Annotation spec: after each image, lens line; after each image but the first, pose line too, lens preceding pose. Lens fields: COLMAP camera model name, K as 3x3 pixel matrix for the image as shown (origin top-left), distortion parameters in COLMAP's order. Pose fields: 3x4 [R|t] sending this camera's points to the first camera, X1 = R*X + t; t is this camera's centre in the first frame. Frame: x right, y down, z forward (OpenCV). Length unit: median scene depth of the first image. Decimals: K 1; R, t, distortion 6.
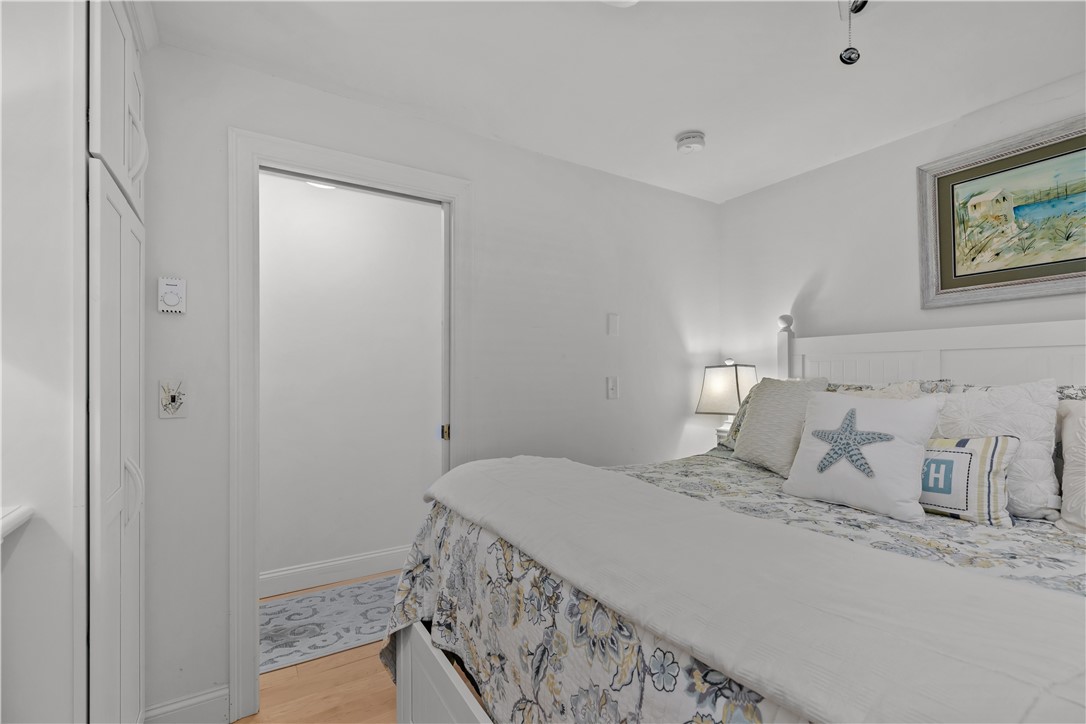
lens RADIAL K [[486.0, 0, 544.8], [0, 486.0, 364.1], [0, 0, 1]] dist [0.007355, 0.000076]
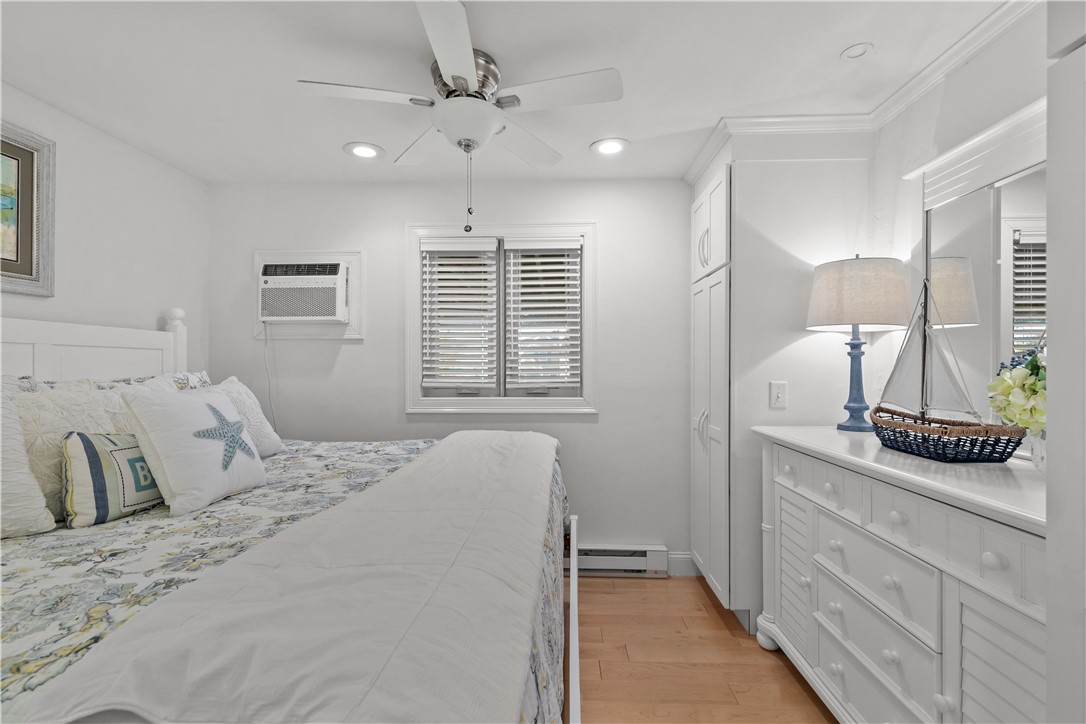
lens RADIAL K [[486.0, 0, 543.1], [0, 486.0, 364.8], [0, 0, 1]] dist [0.007355, 0.000076]
pose [[-0.830047, 0.025161, 0.557125, -0.480594], [0.012949, 0.999582, -0.025852, 0.048636], [-0.557543, -0.014244, -0.830026, 1.444090]]
